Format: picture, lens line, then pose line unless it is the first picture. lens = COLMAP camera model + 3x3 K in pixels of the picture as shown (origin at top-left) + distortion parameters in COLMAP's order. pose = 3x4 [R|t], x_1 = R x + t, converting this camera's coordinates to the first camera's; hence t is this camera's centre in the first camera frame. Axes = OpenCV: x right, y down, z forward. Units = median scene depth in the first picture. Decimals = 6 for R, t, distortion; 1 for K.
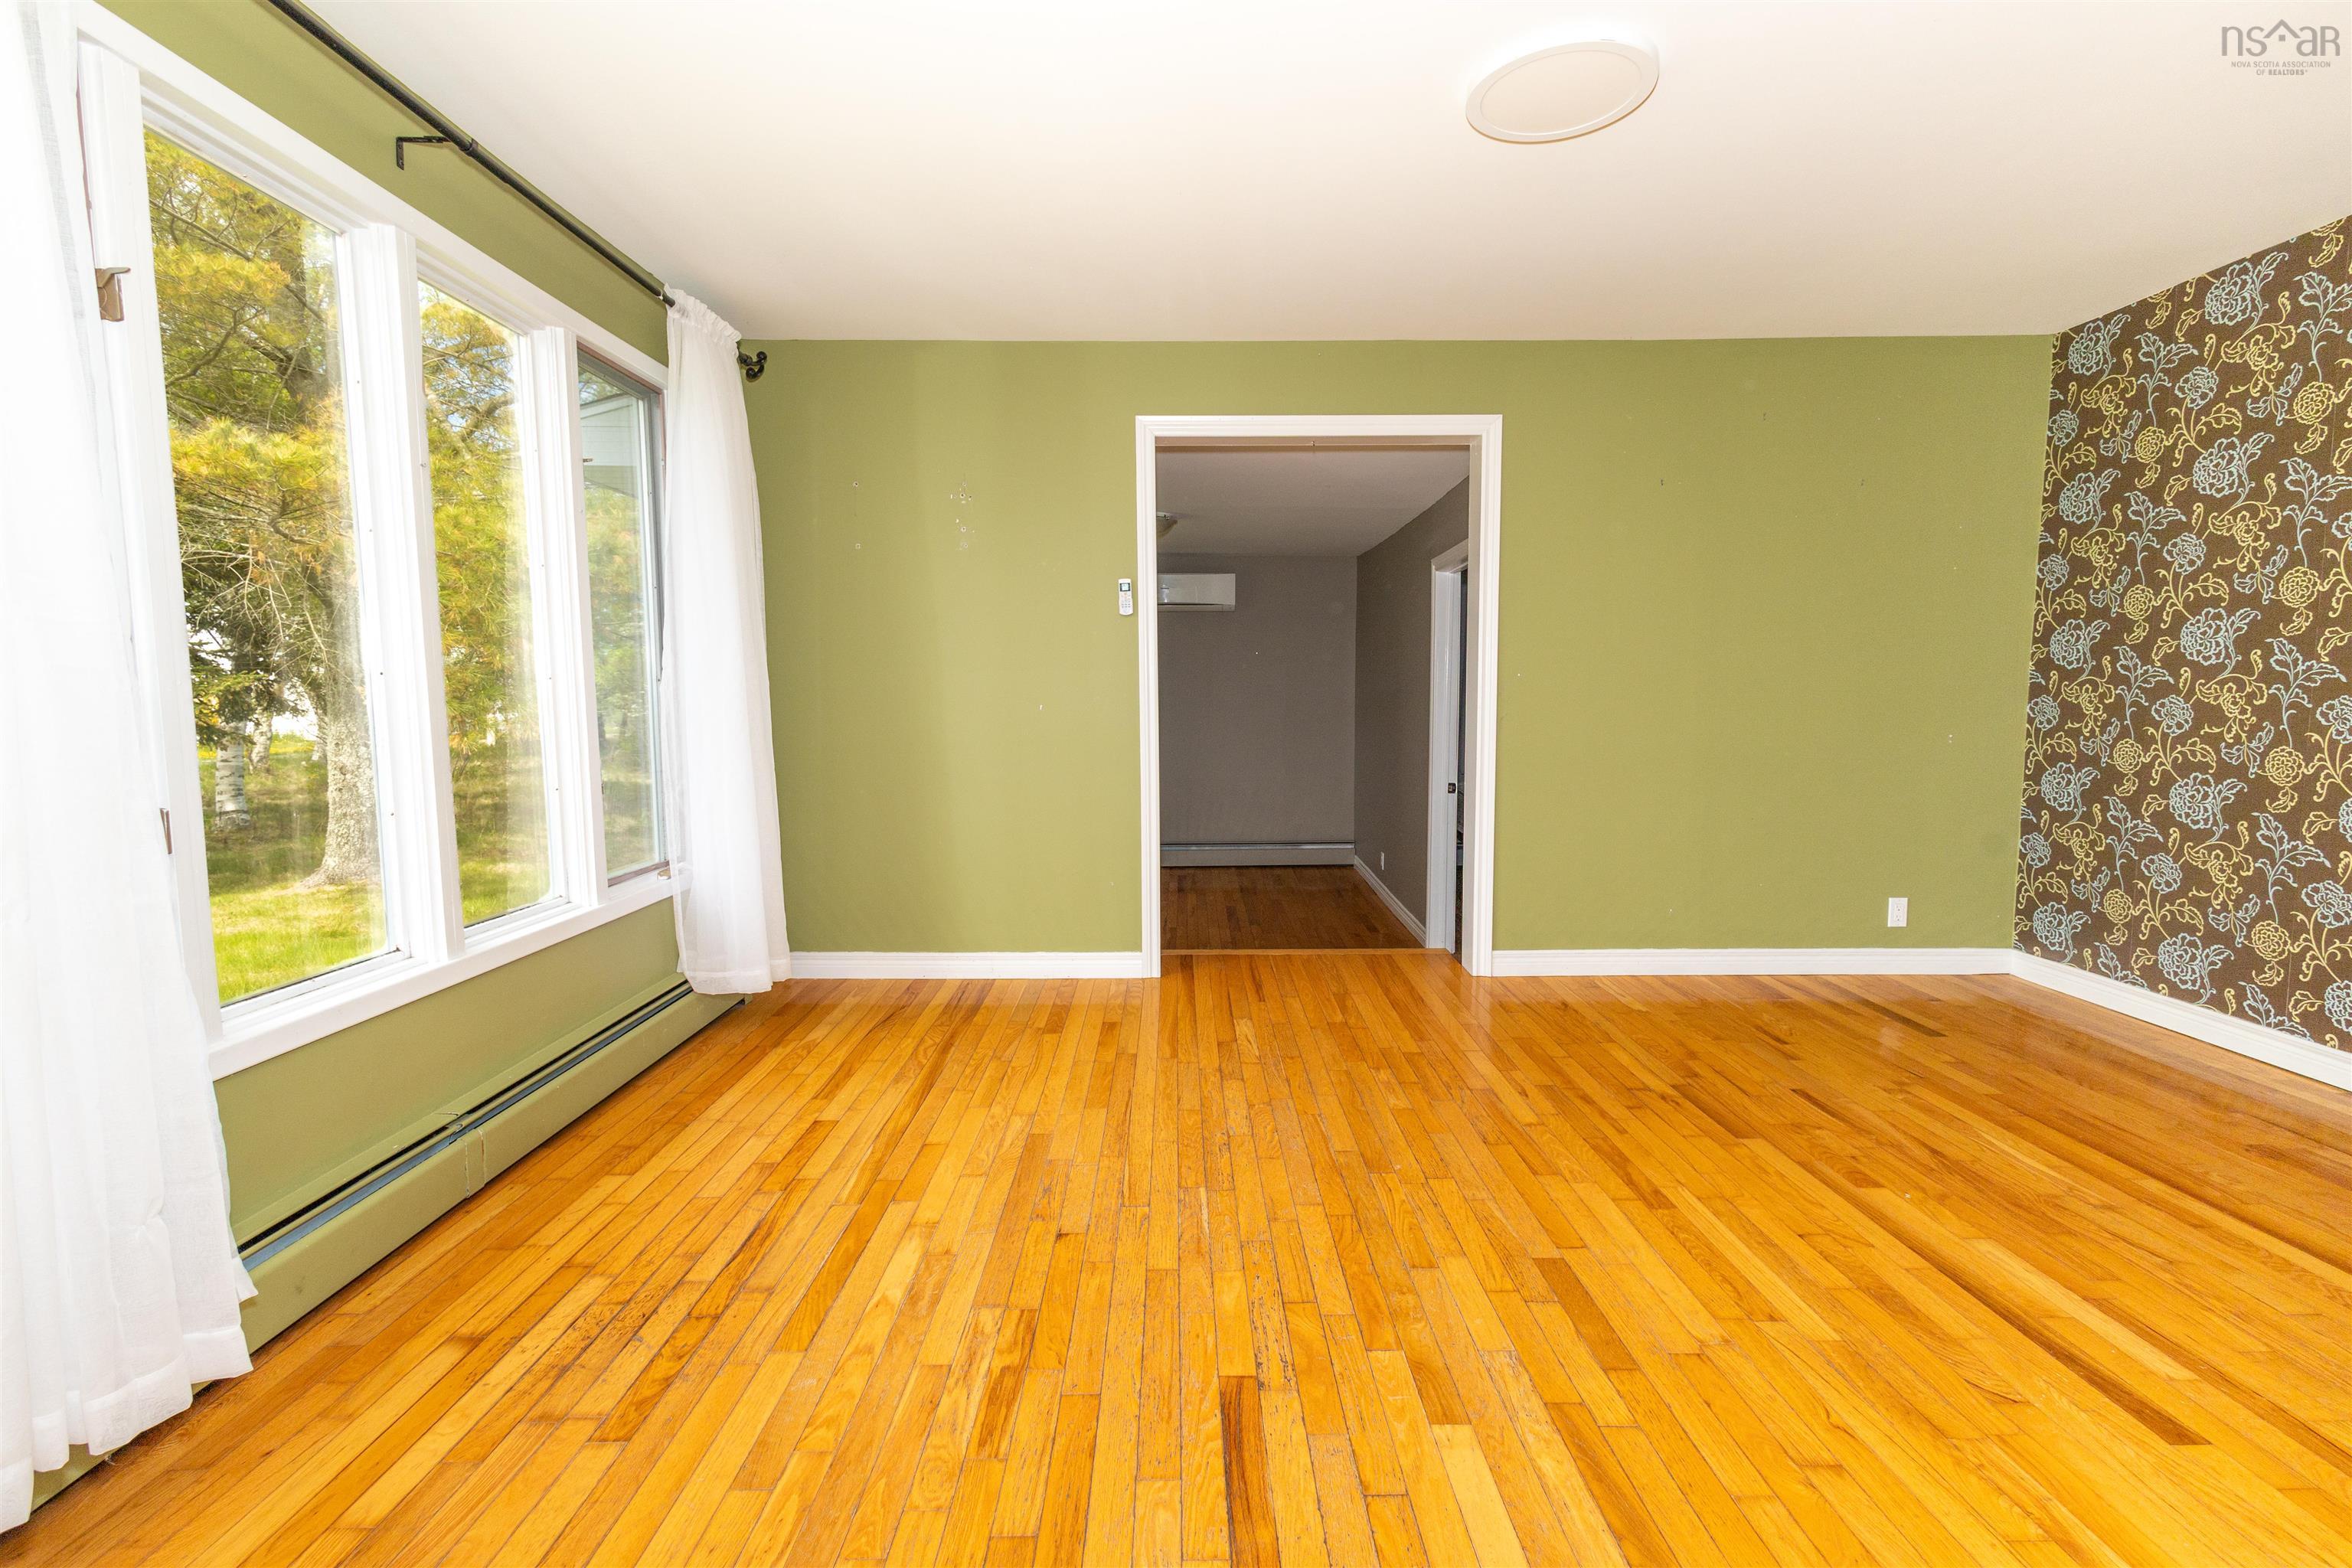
lens RADIAL K [[1069.4, 0, 1179.7], [0, 1069.4, 781.3], [0, 0, 1]] dist [0.000793, -0.000046]
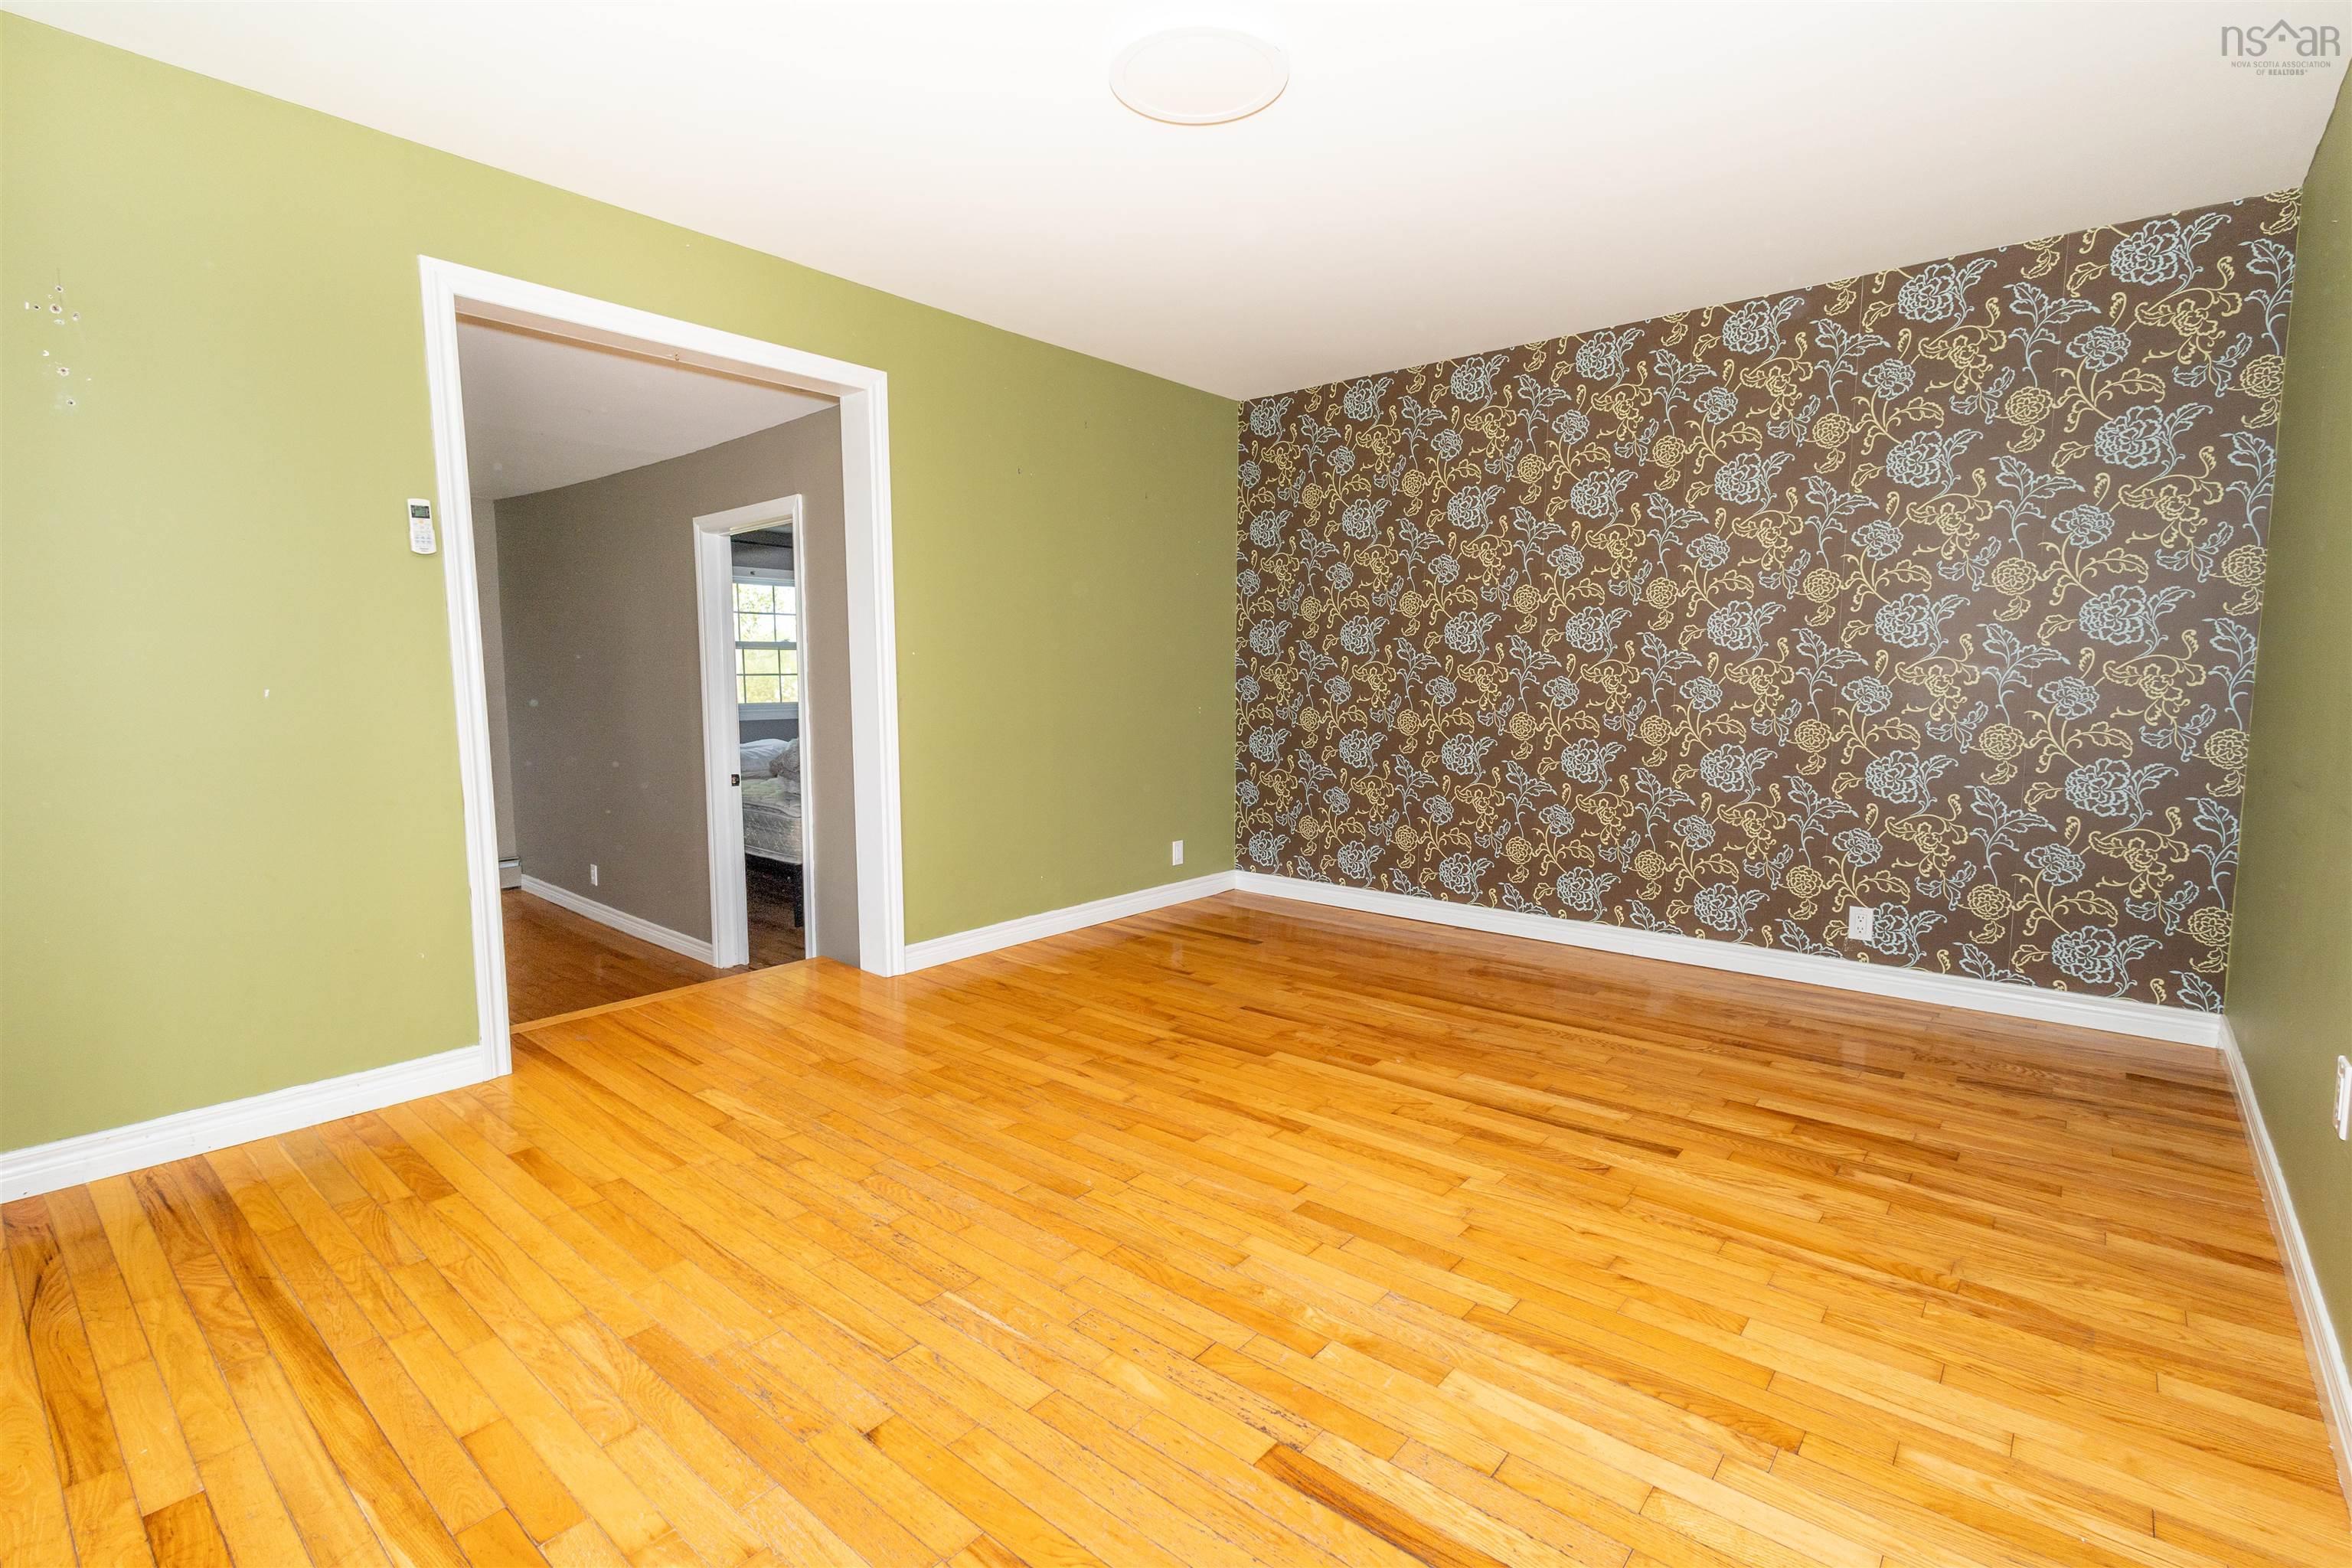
lens RADIAL K [[1074.9, 0, 1175.6], [0, 1074.9, 773.8], [0, 0, 1]] dist [0.009734, -0.000568]
pose [[0.648758, -0.066948, 0.758044, -0.354062], [0.061072, 0.997490, 0.035828, -0.016500], [-0.758540, 0.023051, 0.651218, 0.271053]]
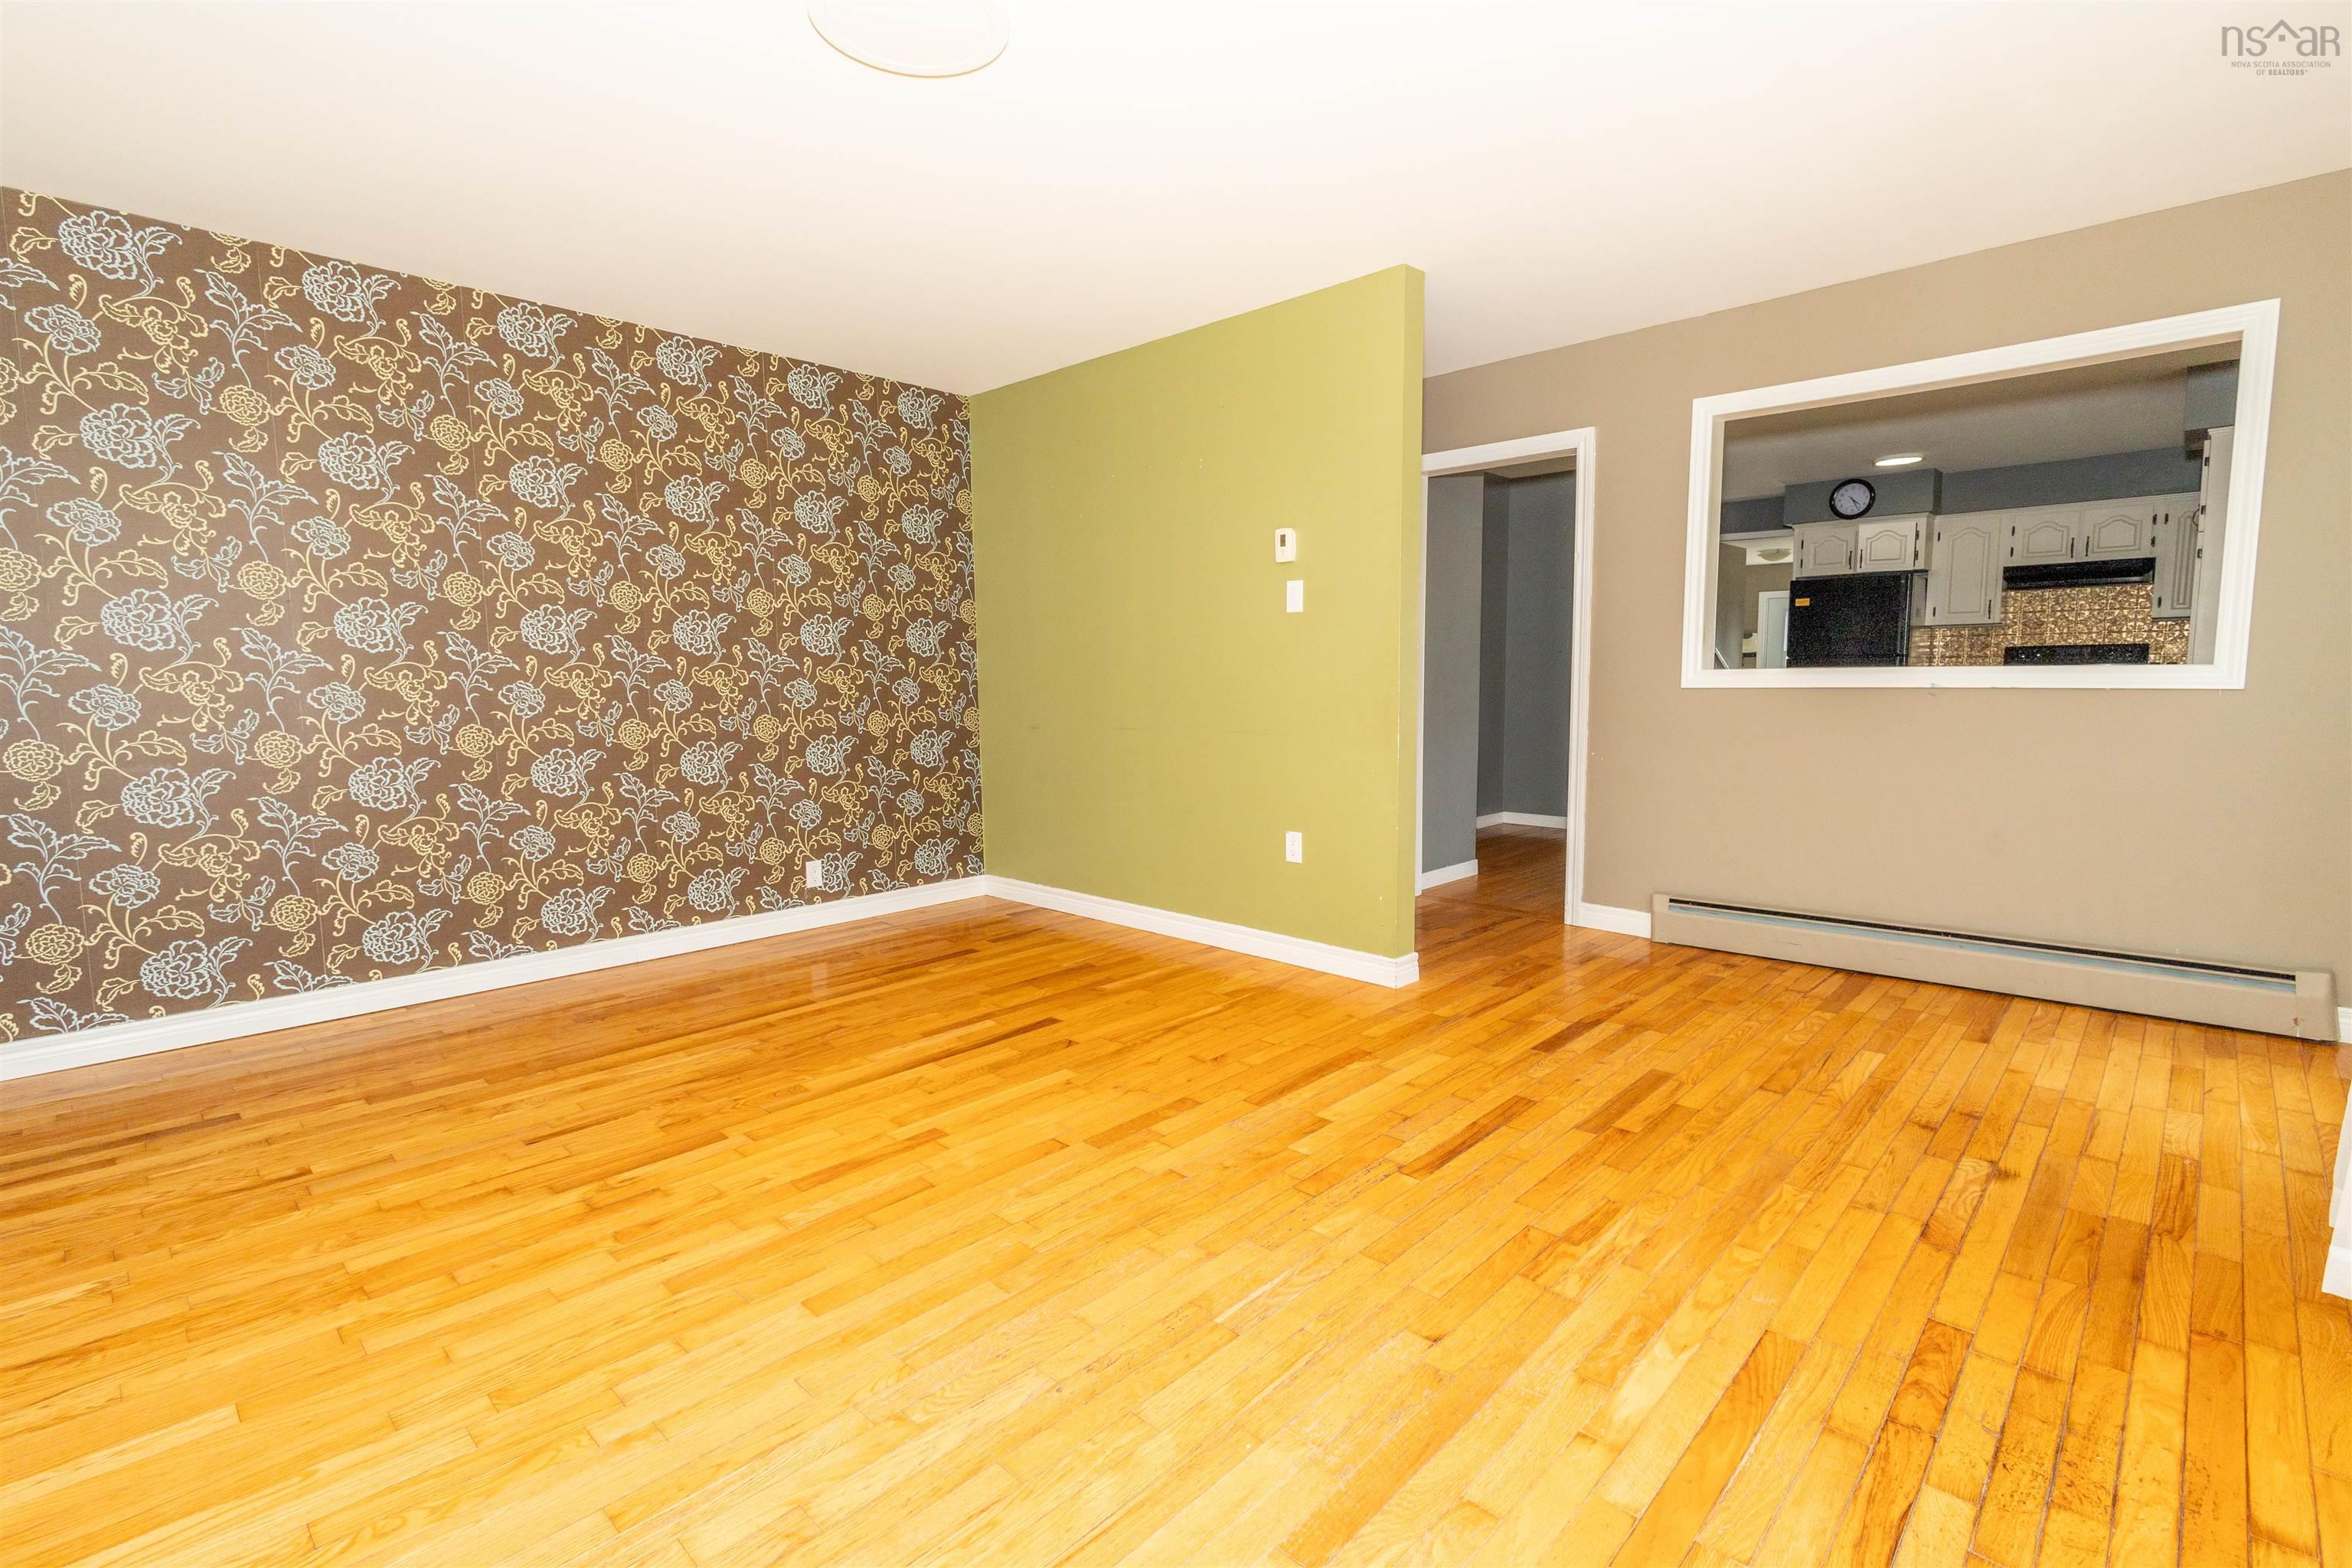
lens RADIAL K [[1069.4, 0, 1179.7], [0, 1069.4, 781.3], [0, 0, 1]] dist [0.000793, -0.000046]
pose [[-0.718465, -0.061561, 0.692833, -0.364634], [0.068078, 0.985070, 0.158123, -0.093476], [-0.692223, 0.160772, -0.703547, 1.180766]]
